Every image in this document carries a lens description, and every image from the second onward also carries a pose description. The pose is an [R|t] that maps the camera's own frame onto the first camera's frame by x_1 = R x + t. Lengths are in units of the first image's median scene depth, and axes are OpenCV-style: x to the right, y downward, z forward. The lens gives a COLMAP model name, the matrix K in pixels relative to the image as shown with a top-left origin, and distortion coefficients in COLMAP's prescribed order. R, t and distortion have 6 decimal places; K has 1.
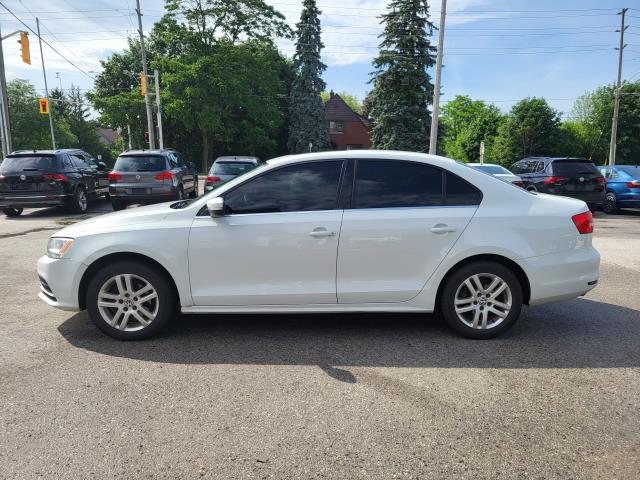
lens RADIAL K [[479.0, 0, 320.0], [0, 479.0, 240.0], [0, 0, 1]] dist [0.049541, -0.042504]
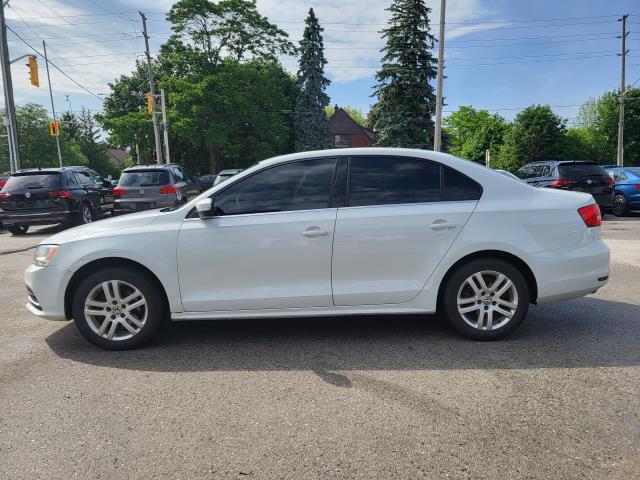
lens RADIAL K [[477.7, 0, 319.9], [0, 477.7, 233.9], [0, 0, 1]] dist [0.056586, -0.050956]
pose [[0.999507, -0.025688, -0.018075, 0.007893], [0.024921, 0.998829, -0.041468, 0.007435], [0.019119, 0.040997, 0.998976, 0.011284]]
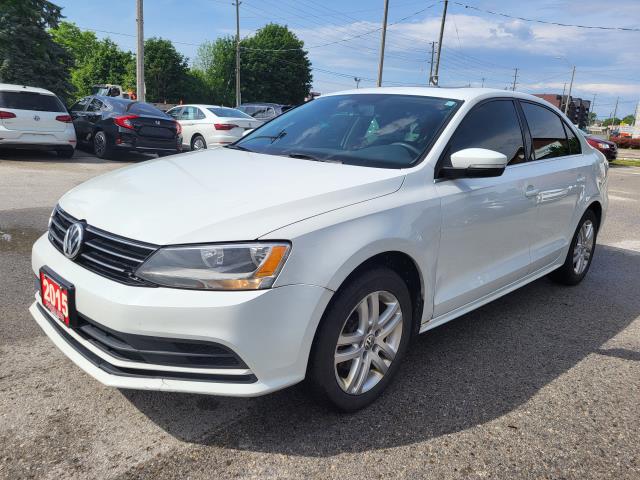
lens RADIAL K [[477.7, 0, 319.9], [0, 477.7, 233.9], [0, 0, 1]] dist [0.056586, -0.050956]
pose [[0.718861, -0.126913, 0.683470, -0.211660], [0.055238, 0.990513, 0.125829, -0.017044], [-0.692955, -0.052700, 0.719052, 0.173268]]
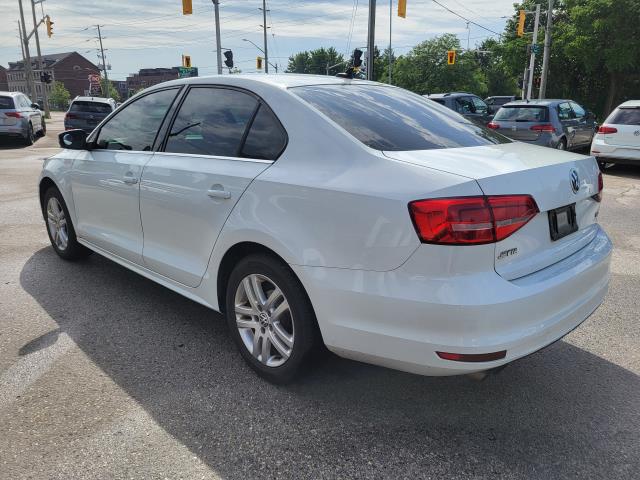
lens RADIAL K [[479.0, 0, 320.0], [0, 479.0, 240.0], [0, 0, 1]] dist [0.049541, -0.042504]
pose [[0.691001, 0.185558, -0.698631, 0.212240], [-0.115295, 0.982410, 0.146895, -0.018436], [0.713600, -0.020957, 0.700240, 0.168287]]
